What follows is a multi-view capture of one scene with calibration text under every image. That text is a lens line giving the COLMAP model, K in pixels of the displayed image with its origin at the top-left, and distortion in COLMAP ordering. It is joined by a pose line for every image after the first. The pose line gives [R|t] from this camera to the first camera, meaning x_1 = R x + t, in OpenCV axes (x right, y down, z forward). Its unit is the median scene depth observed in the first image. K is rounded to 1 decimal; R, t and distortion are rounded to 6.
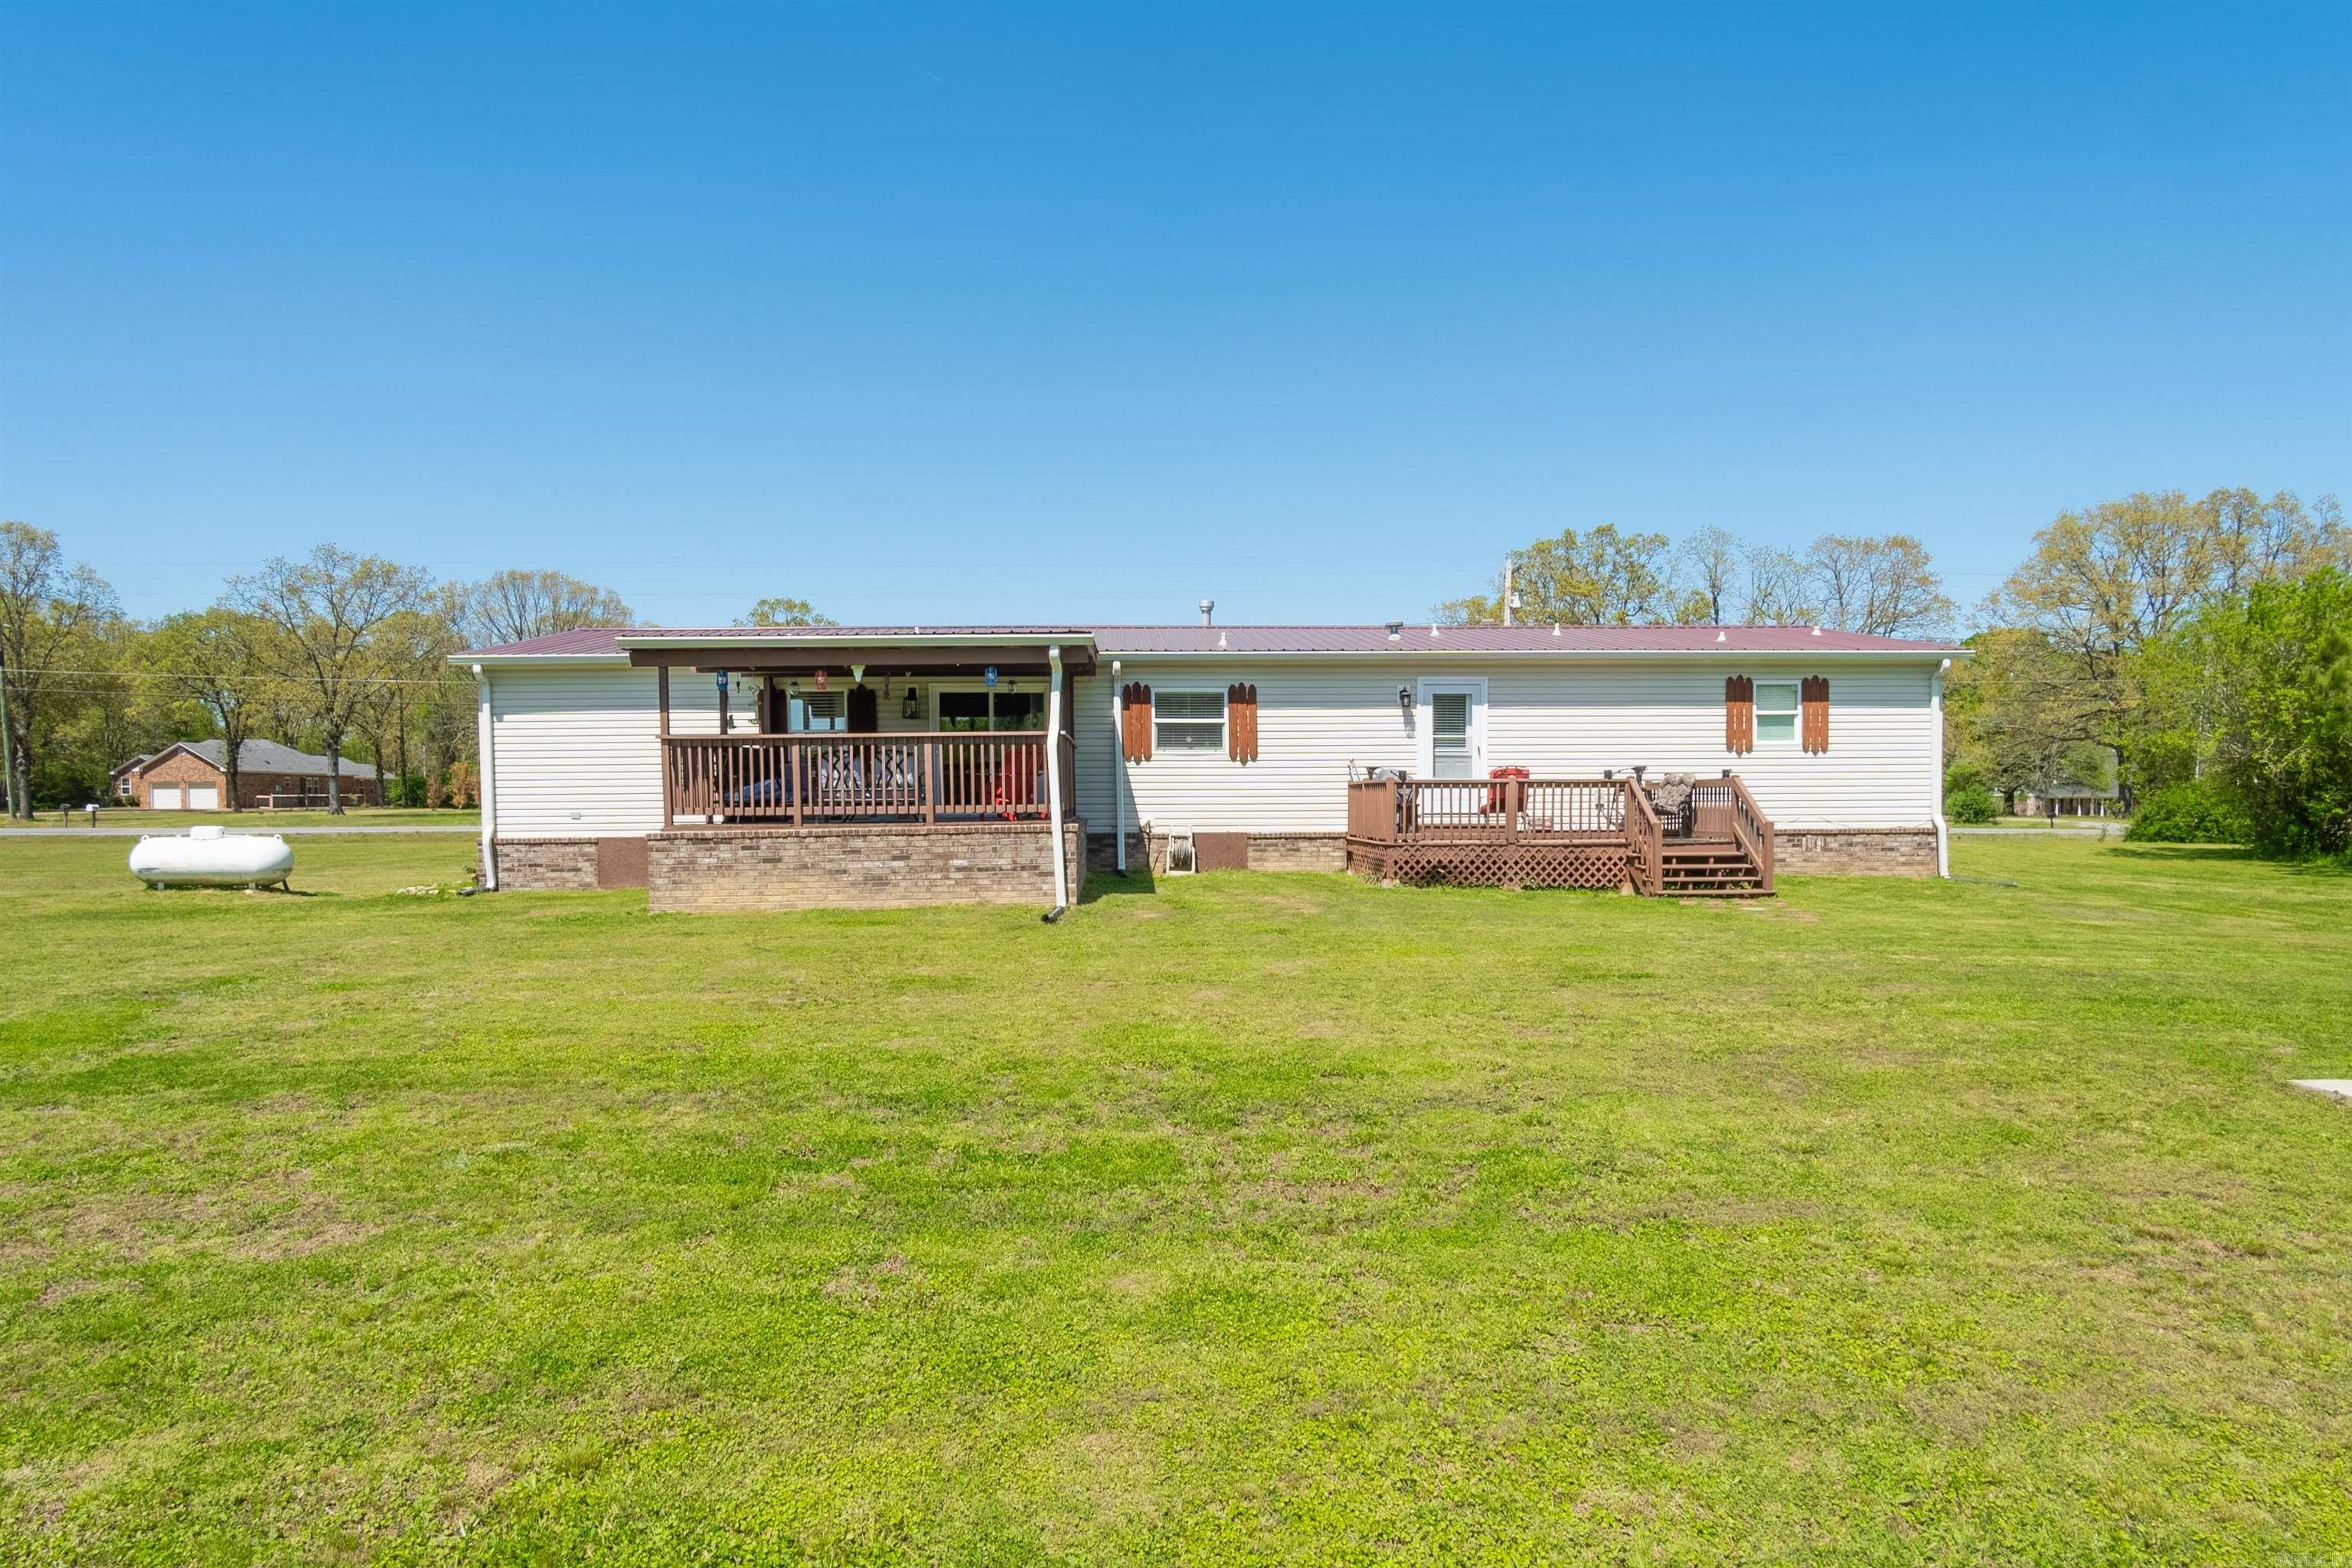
lens RADIAL K [[1280.9, 0, 1169.6], [0, 1280.9, 751.1], [0, 0, 1]] dist [-0.024915, 0.001099]
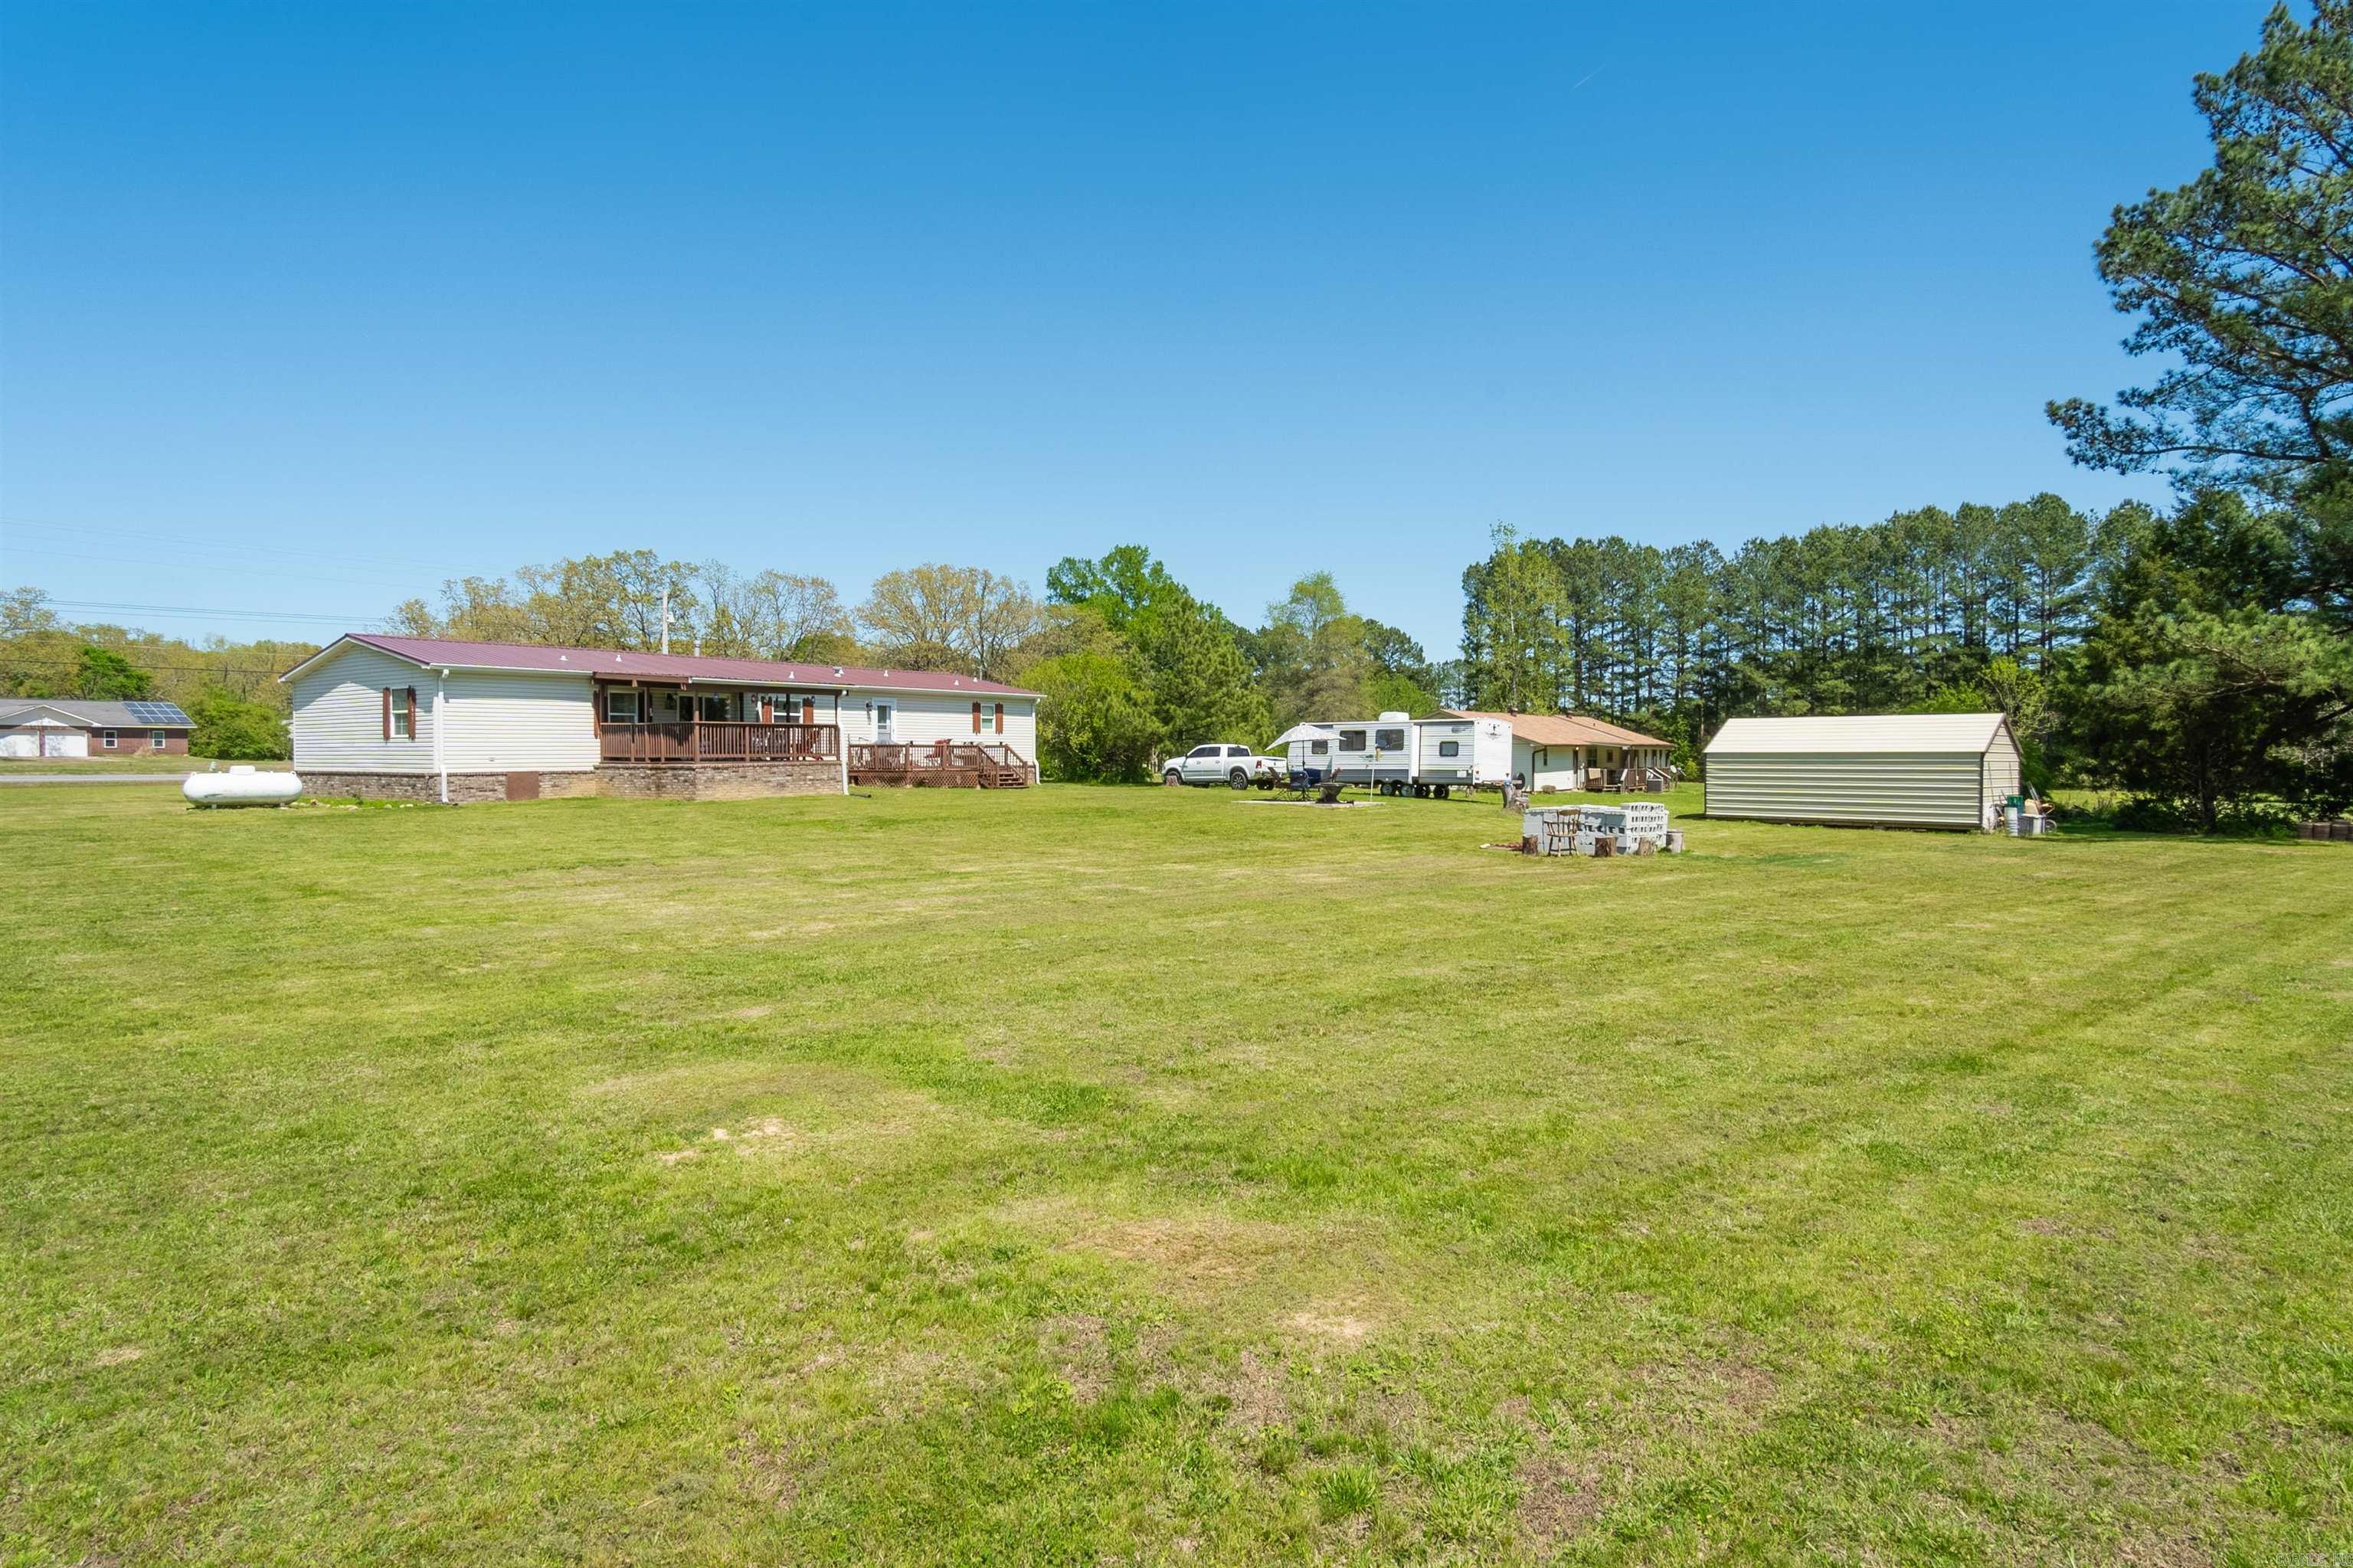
lens RADIAL K [[1281.5, 0, 1170.1], [0, 1281.5, 751.1], [0, 0, 1]] dist [-0.024915, 0.001099]
pose [[0.591490, 0.007319, 0.806279, -1.288266], [-0.034438, 0.999276, 0.016193, -0.017899], [-0.805576, -0.037344, 0.591314, -0.725640]]
